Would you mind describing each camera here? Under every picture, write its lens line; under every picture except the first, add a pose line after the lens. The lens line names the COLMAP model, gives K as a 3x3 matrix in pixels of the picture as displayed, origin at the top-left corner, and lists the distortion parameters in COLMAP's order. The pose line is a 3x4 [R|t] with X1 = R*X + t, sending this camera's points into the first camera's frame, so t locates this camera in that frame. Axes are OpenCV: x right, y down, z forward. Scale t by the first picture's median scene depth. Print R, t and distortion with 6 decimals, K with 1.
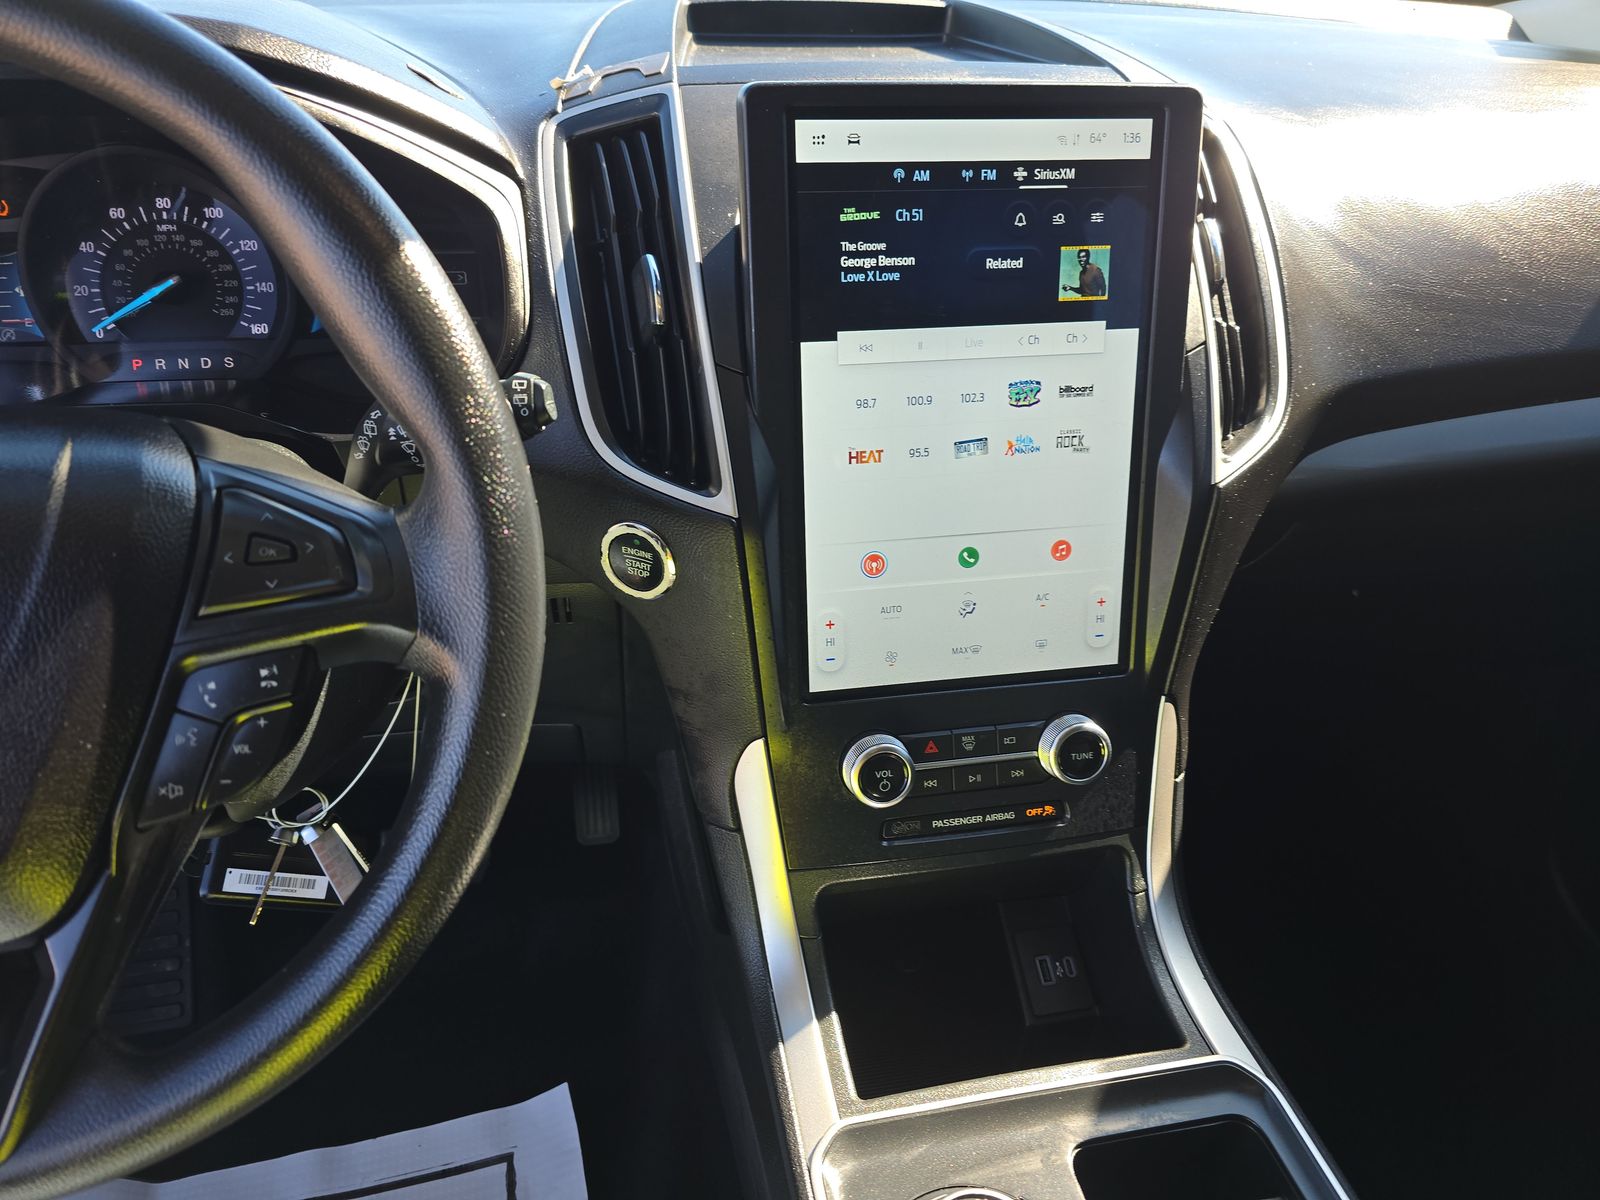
lens RADIAL K [[1084.9, 0, 800.0], [0, 1084.9, 600.0], [0, 0, 1]] dist [0.056801, -0.069921]
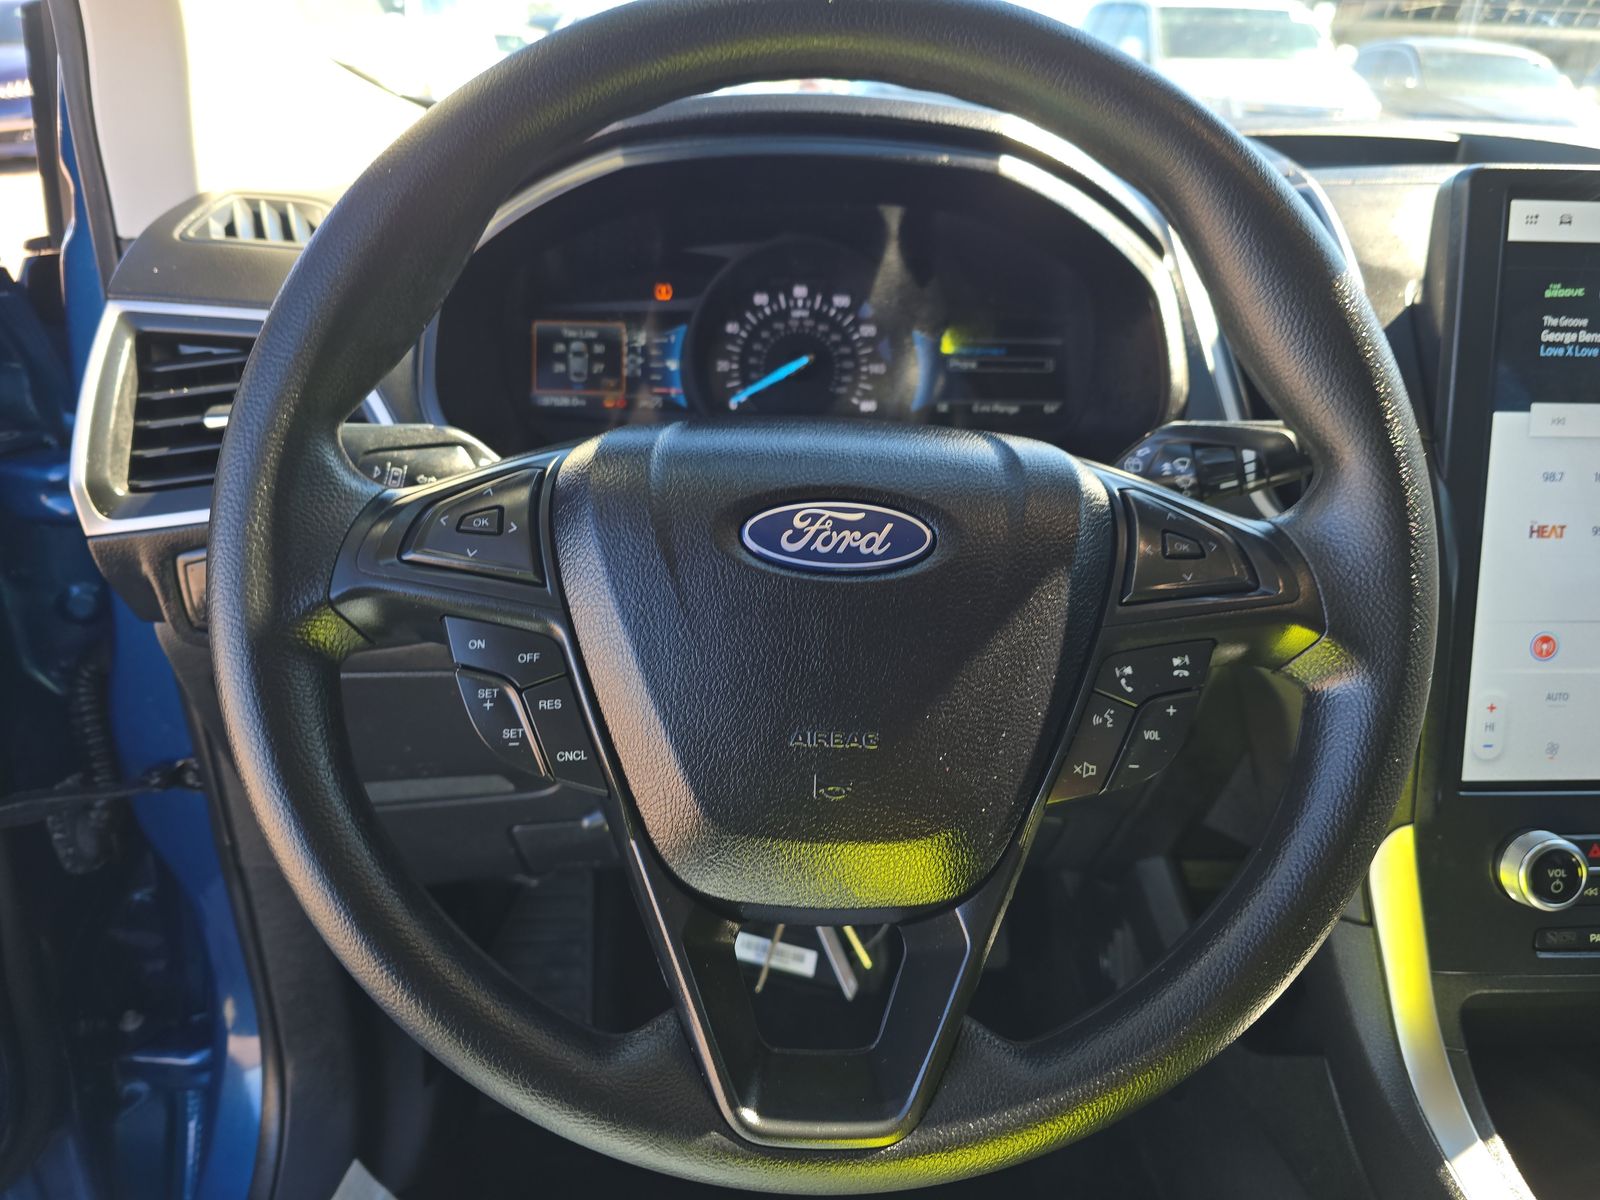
lens RADIAL K [[1107.2, 0, 800.0], [0, 1107.2, 600.0], [0, 0, 1]] dist [0.051700, -0.077513]
pose [[0.987922, 0.050909, -0.146351, -0.432953], [-0.072897, 0.986139, -0.149051, 0.119713], [0.136735, 0.157919, 0.977939, -0.048989]]
